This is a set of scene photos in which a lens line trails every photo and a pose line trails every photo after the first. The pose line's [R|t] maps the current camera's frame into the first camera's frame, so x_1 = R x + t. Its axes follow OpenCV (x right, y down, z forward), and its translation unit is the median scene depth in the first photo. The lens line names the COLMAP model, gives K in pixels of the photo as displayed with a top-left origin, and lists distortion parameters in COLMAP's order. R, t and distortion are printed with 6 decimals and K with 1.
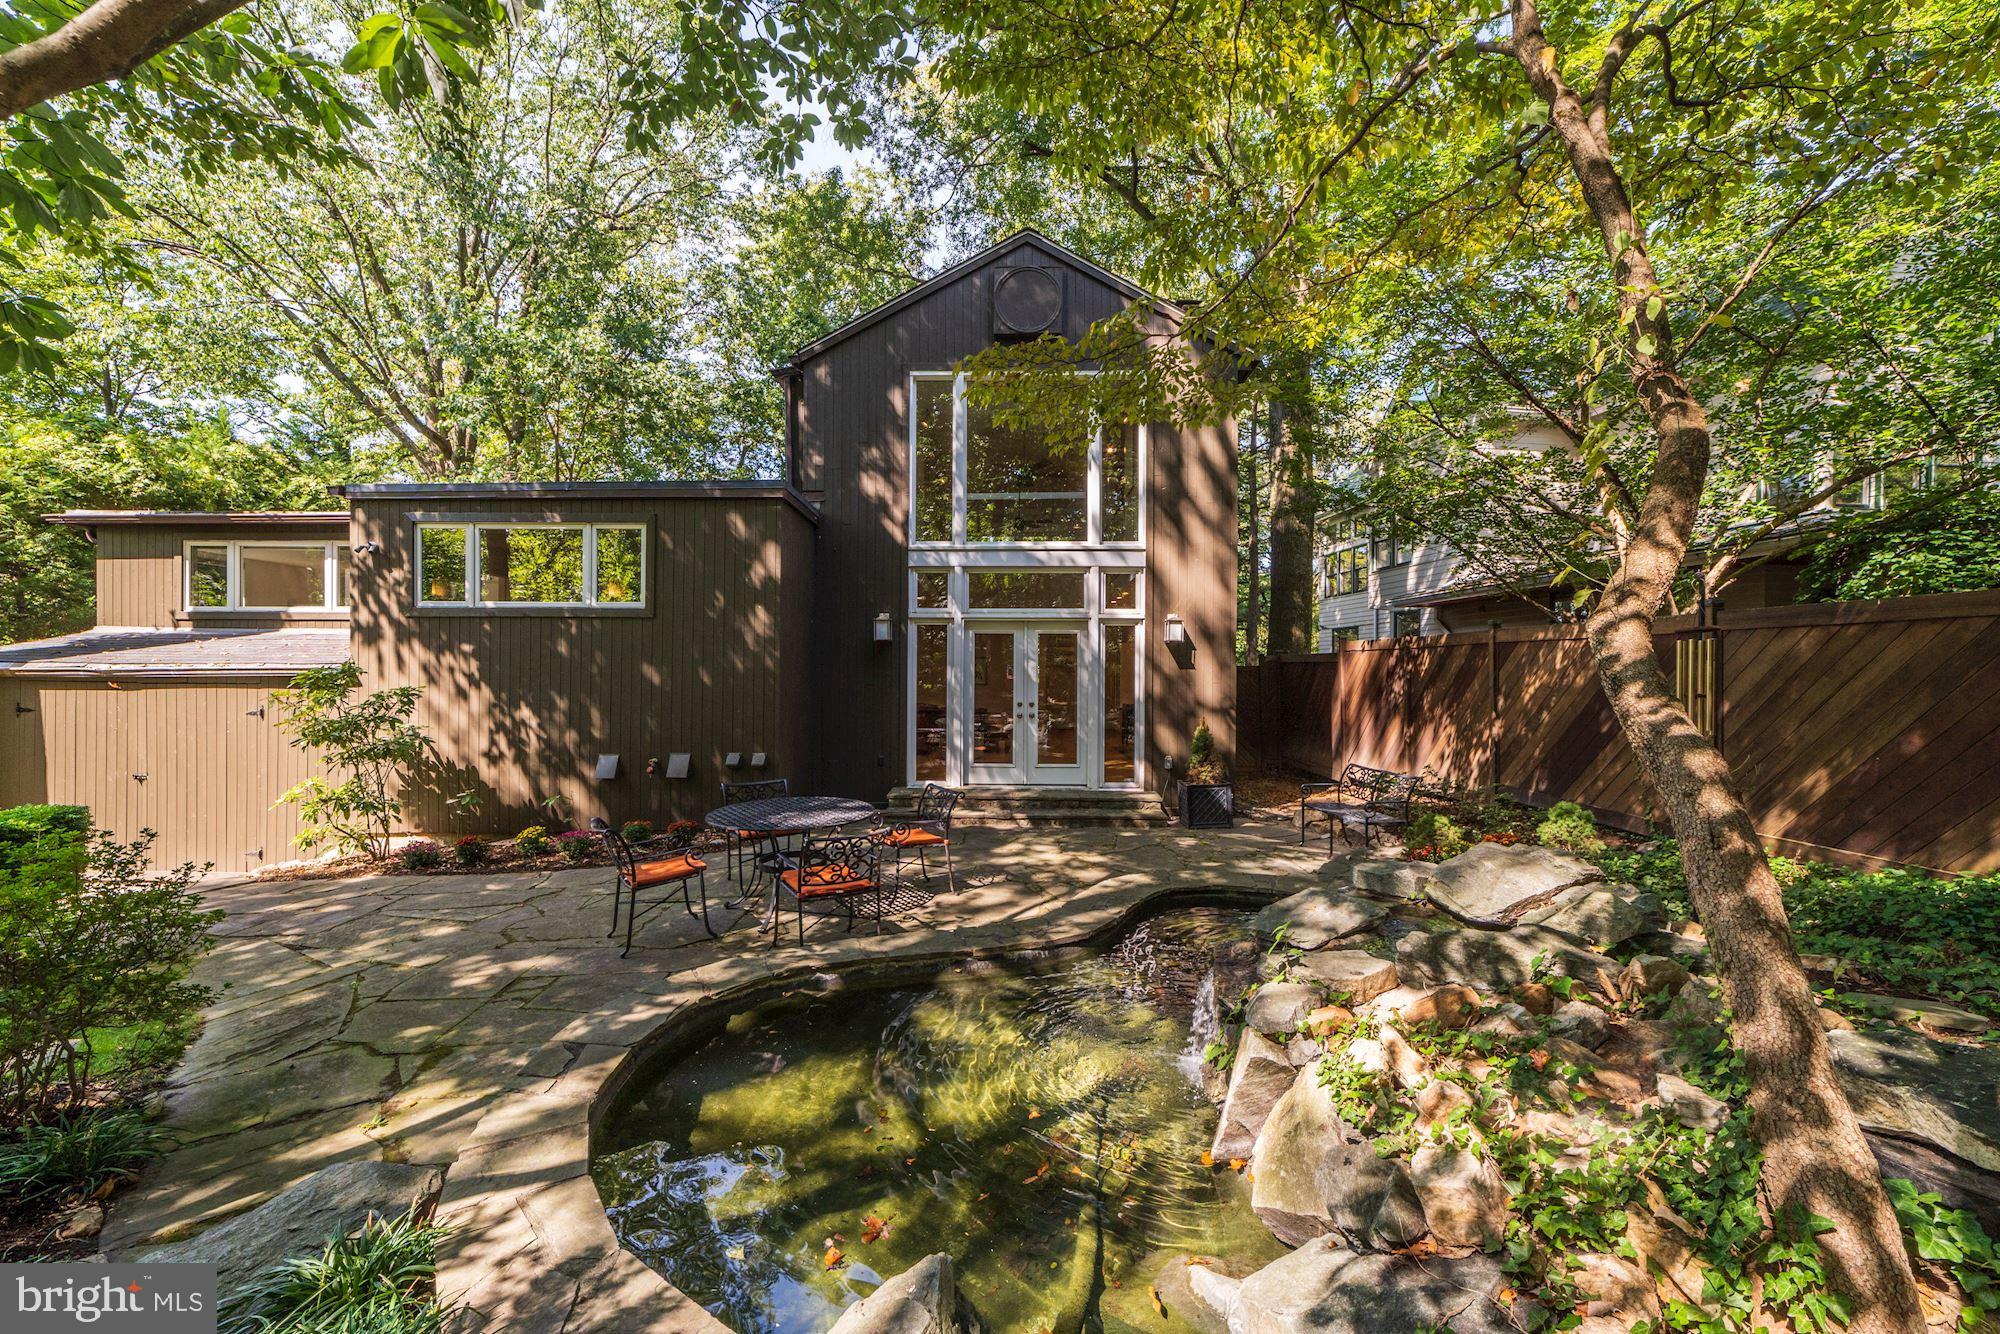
lens RADIAL K [[824.3, 0, 1000.0], [0, 824.3, 667.0], [0, 0, 1]] dist [0.000839, 0.000179]
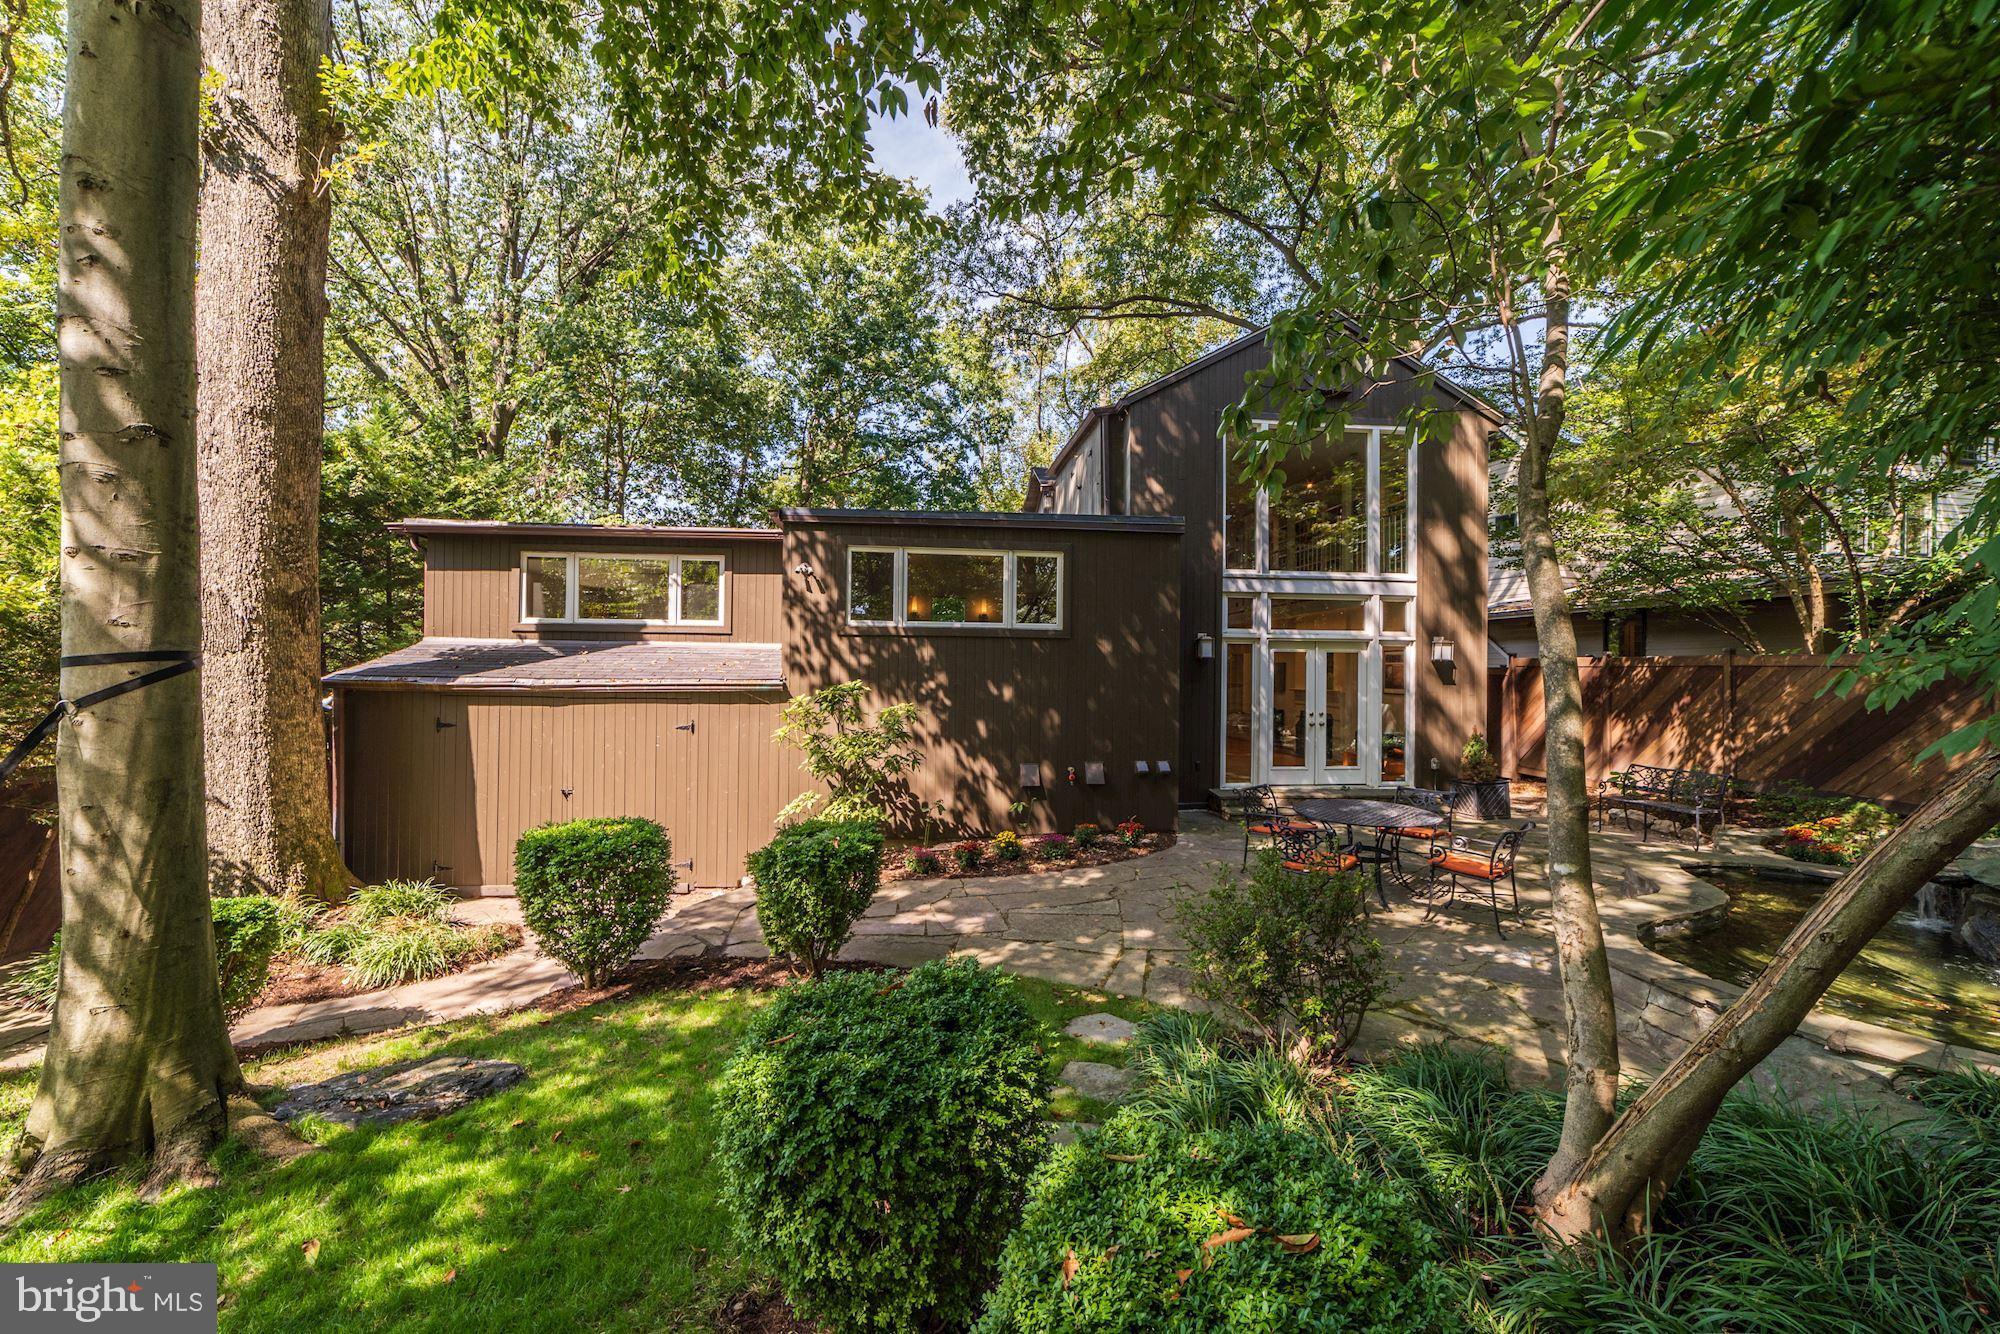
lens RADIAL K [[800.5, 0, 1000.0], [0, 800.5, 667.0], [0, 0, 1]] dist [-0.000885, -0.000166]
pose [[0.989249, 0.005410, 0.146139, -0.568418], [-0.005926, 0.999978, 0.003098, -0.021527], [-0.146119, -0.003931, 0.989259, -0.032859]]
